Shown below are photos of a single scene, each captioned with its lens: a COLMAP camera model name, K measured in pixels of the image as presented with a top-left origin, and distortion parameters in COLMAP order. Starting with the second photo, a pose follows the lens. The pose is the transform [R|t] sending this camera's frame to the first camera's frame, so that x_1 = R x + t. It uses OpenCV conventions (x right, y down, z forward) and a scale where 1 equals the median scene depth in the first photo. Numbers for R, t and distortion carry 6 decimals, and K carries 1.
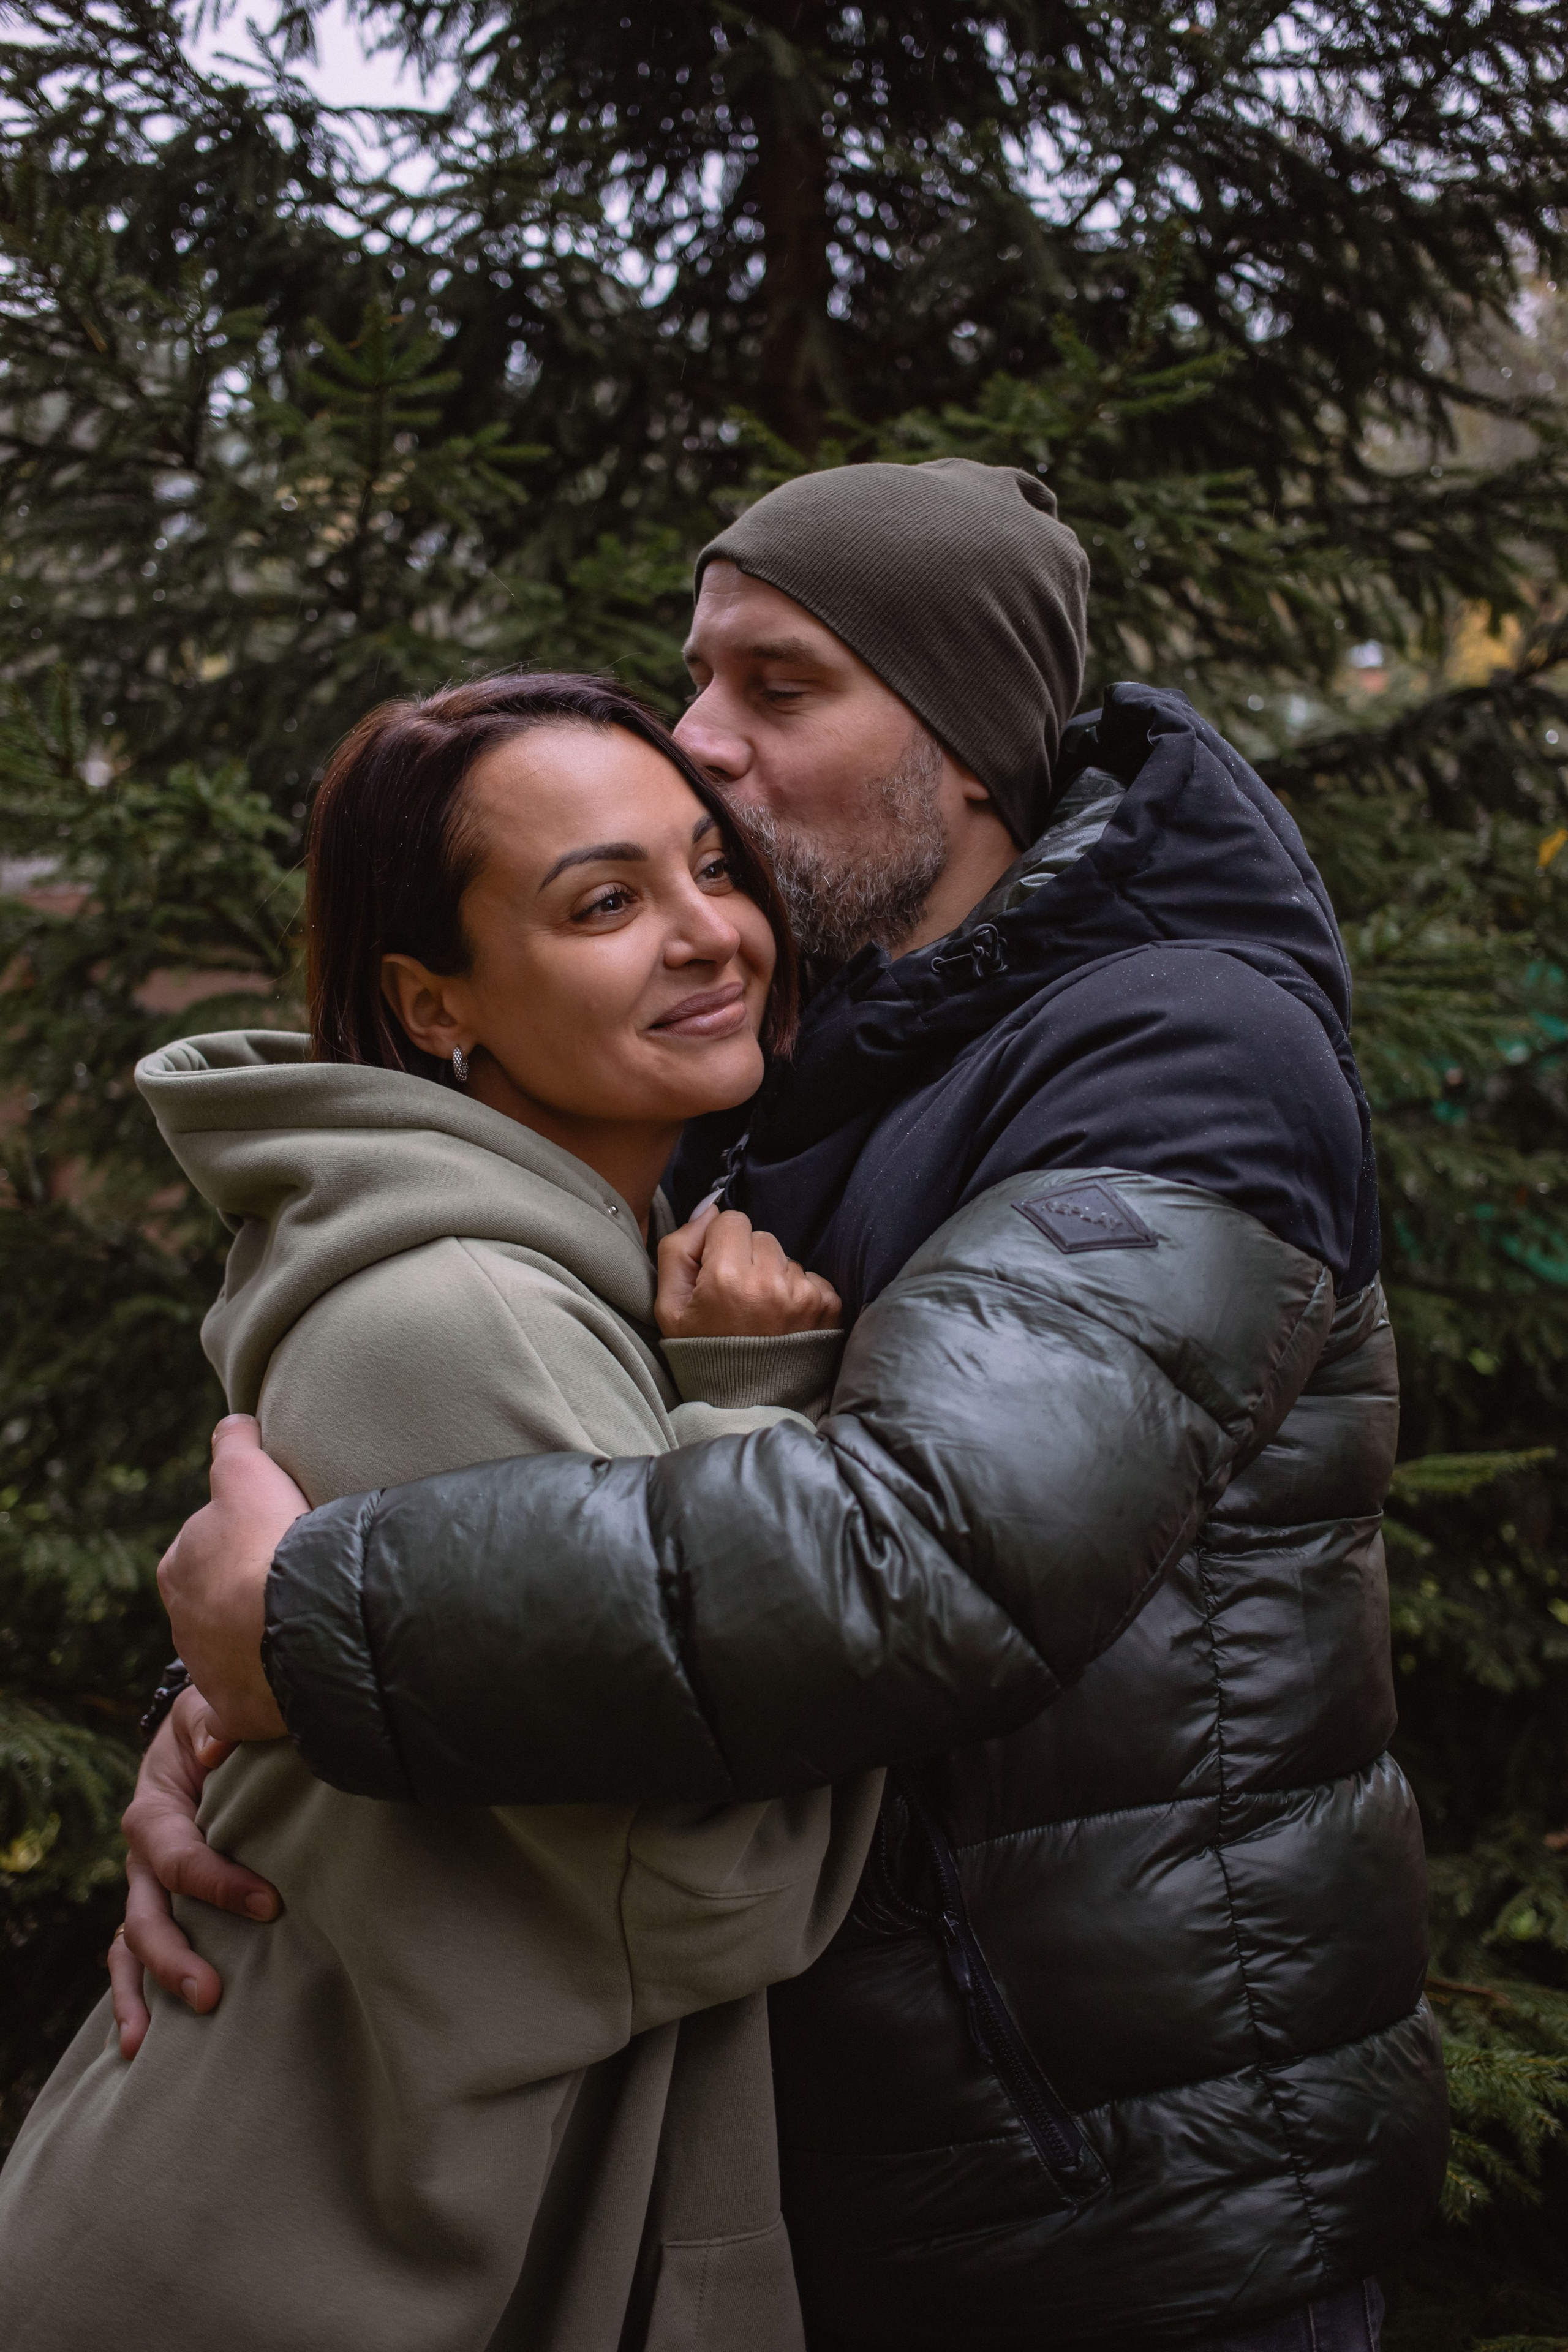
lens RADIAL K [[2716.4, 0, 774.3], [0, 2716.4, 1129.6], [0, 0, 1]] dist [0.004445, 0.000000]
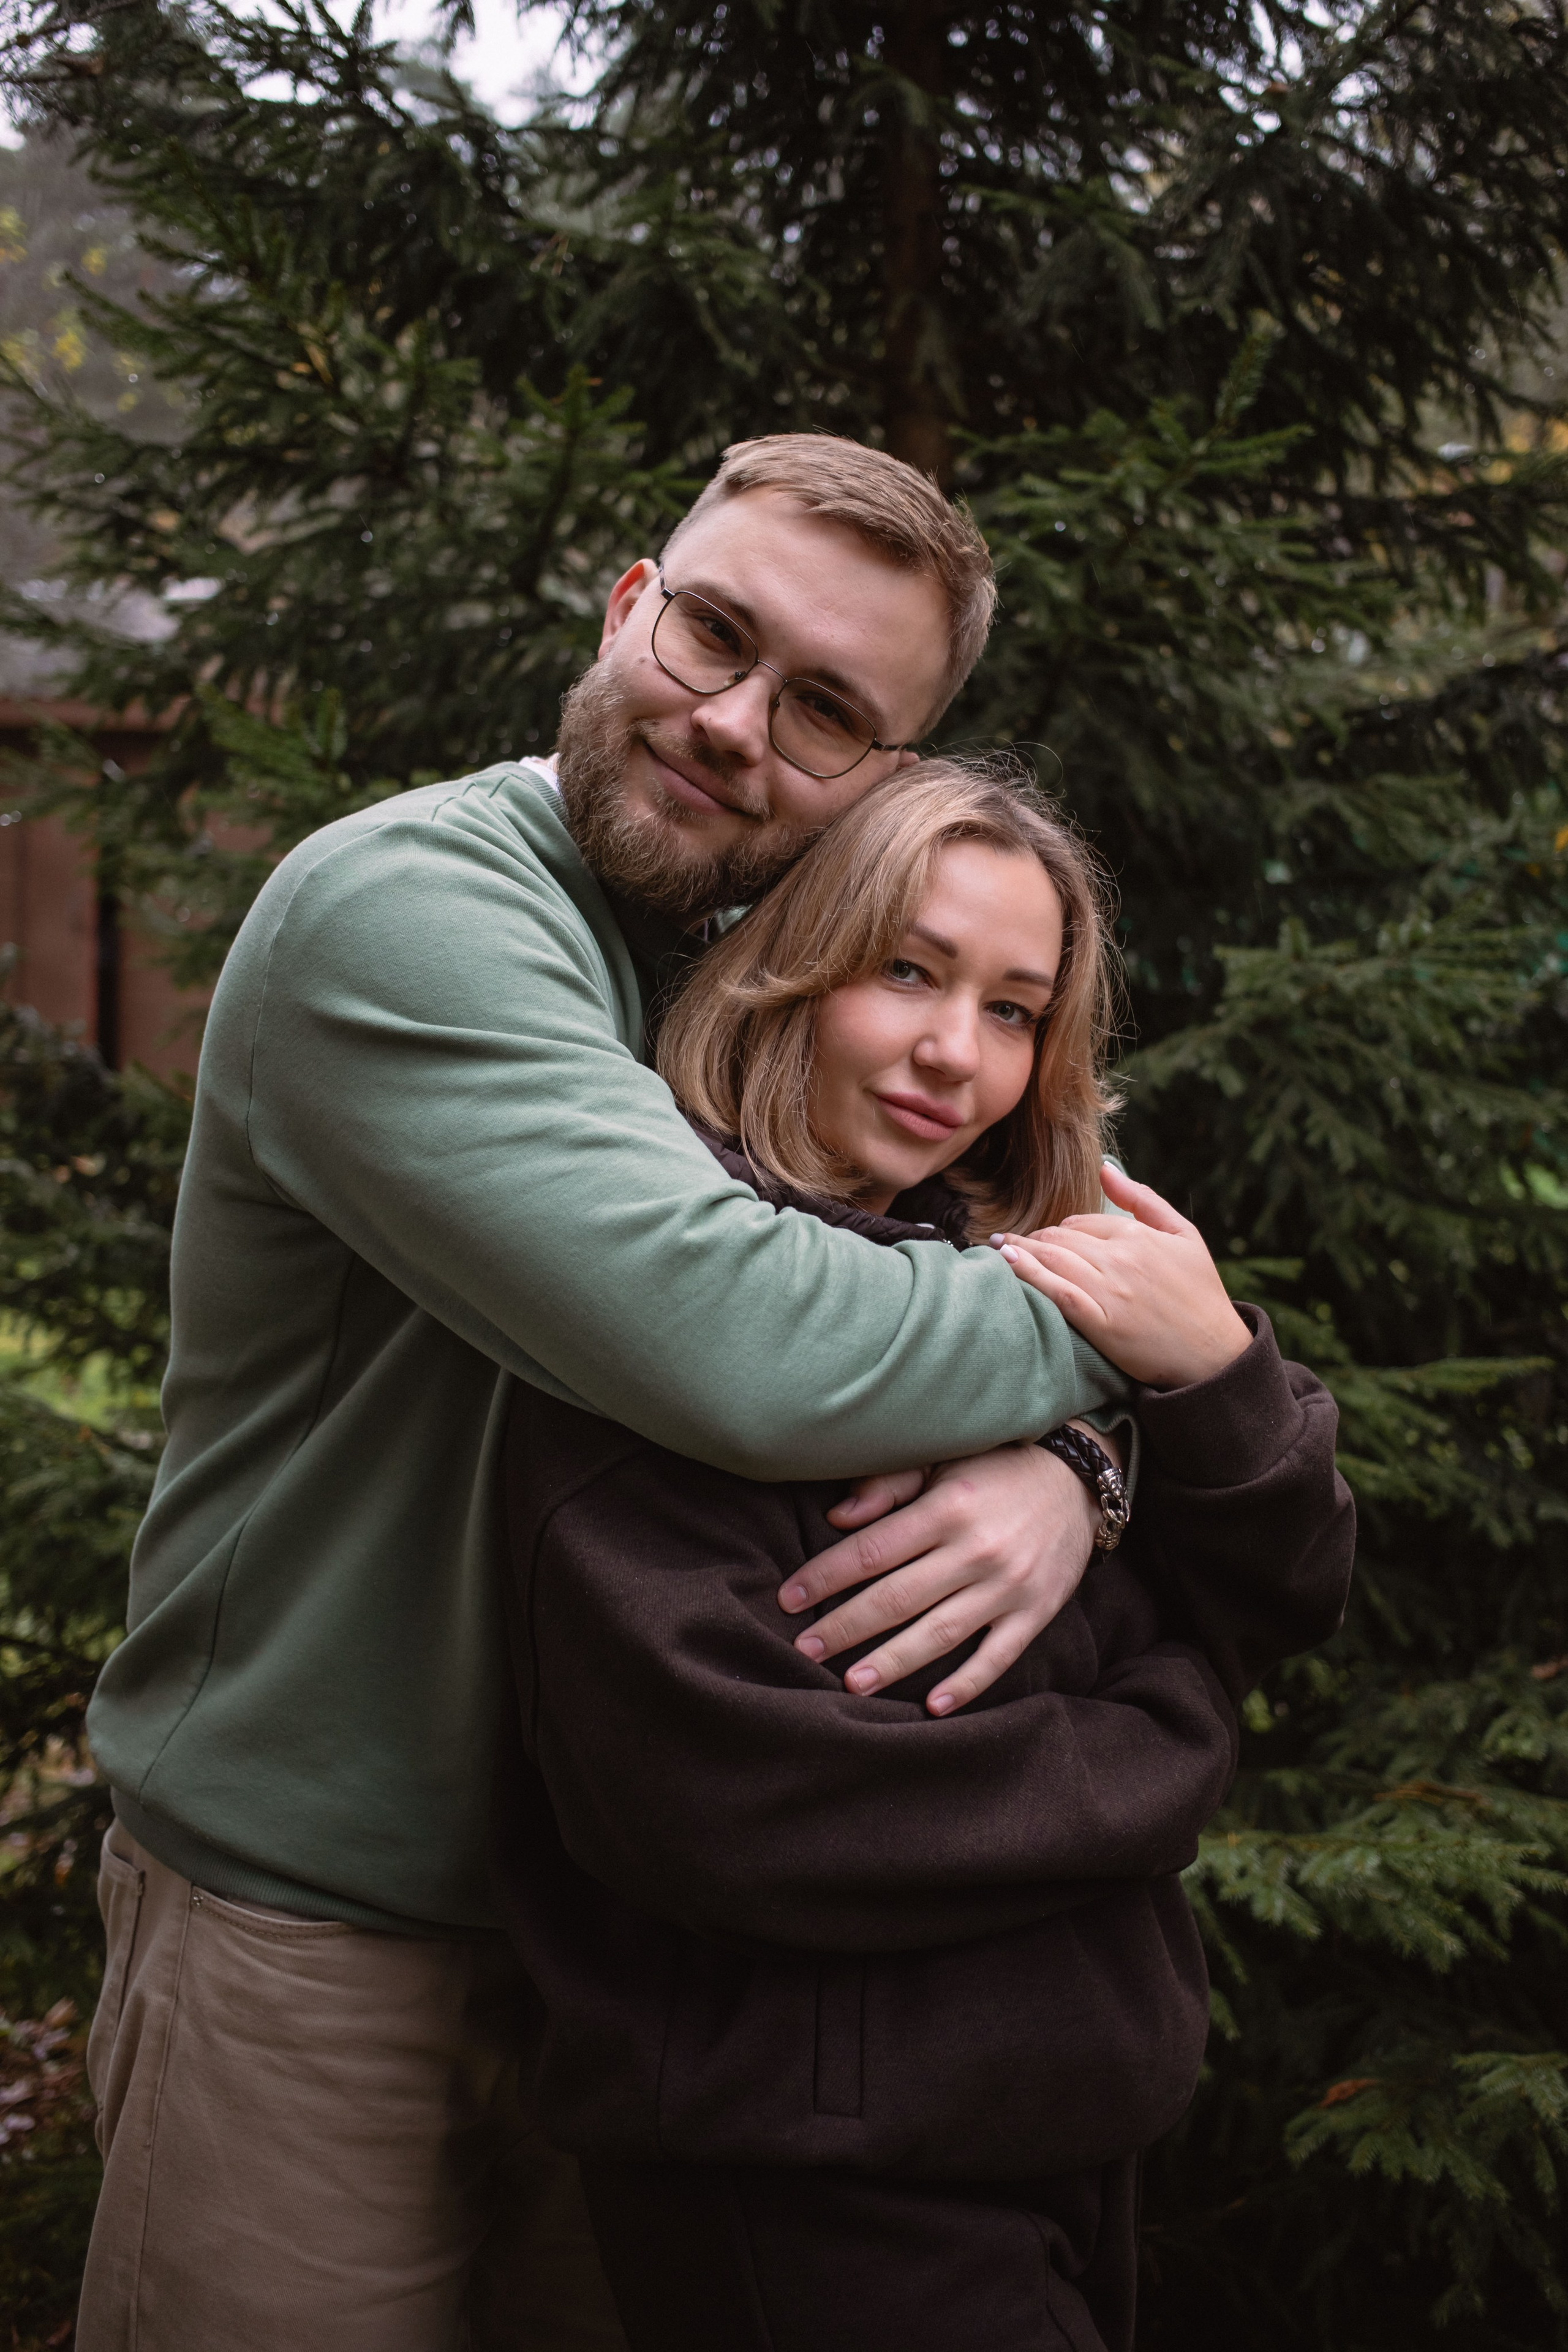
lens RADIAL K [[2716.4, 0, 825.0], [0, 2716.4, 1121.8], [0, 0, 1]] dist [0.004445, 0.000000]
pose [[0.999912, 0.013152, 0.001781, -0.028402], [-0.013242, 0.997656, 0.067137, -0.045681], [-0.000894, -0.067155, 0.997742, -0.147736]]
